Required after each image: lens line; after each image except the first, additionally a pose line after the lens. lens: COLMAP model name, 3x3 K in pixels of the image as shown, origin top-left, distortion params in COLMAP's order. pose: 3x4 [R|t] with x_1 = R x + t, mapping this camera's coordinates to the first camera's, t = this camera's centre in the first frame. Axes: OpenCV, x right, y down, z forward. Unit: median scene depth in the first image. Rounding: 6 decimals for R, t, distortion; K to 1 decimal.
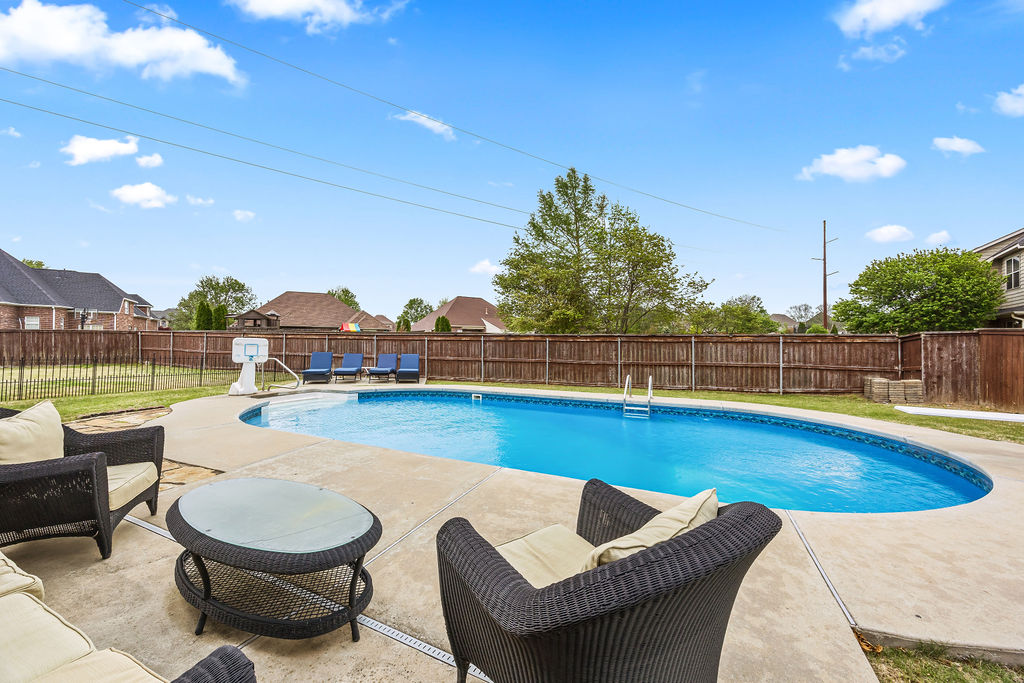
lens RADIAL K [[389.2, 0, 509.6], [0, 389.2, 336.3], [0, 0, 1]] dist [-0.003050, -0.000275]
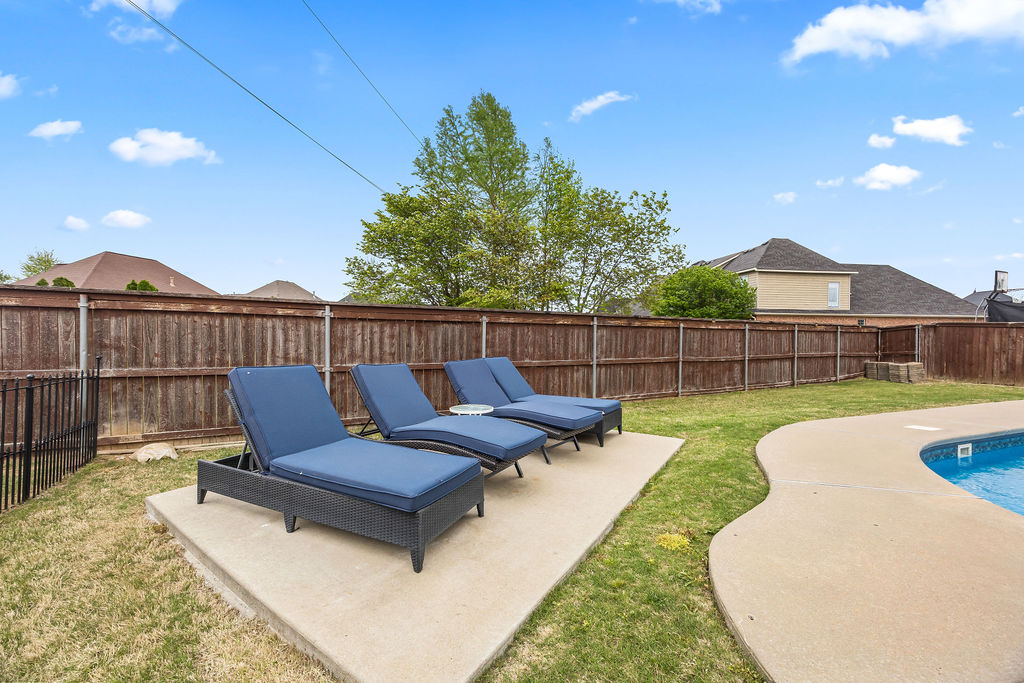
lens RADIAL K [[385.7, 0, 508.6], [0, 385.7, 338.1], [0, 0, 1]] dist [-0.001189, -0.000179]
pose [[0.701079, -0.005254, 0.713064, -0.525820], [-0.017106, 0.999561, 0.024183, 0.016765], [-0.712878, -0.029151, 0.700682, 0.727880]]
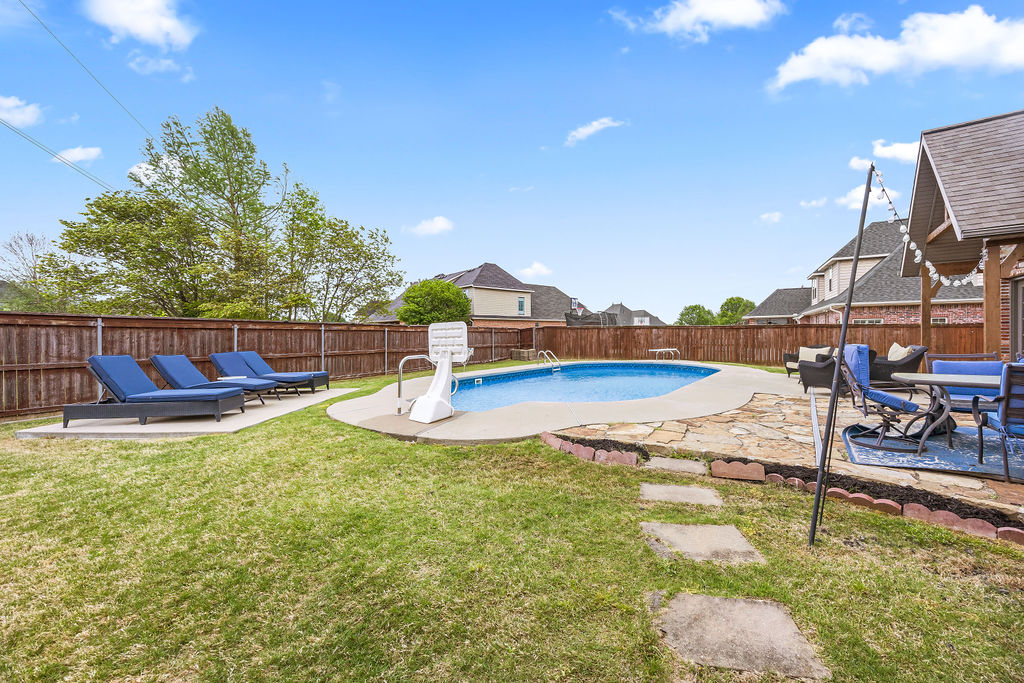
lens RADIAL K [[385.7, 0, 508.6], [0, 385.7, 338.1], [0, 0, 1]] dist [-0.001189, -0.000179]
pose [[0.185064, -0.013149, 0.982638, -0.783553], [-0.009894, 0.999835, 0.015242, 0.011081], [-0.982677, -0.012543, 0.184904, 0.485656]]
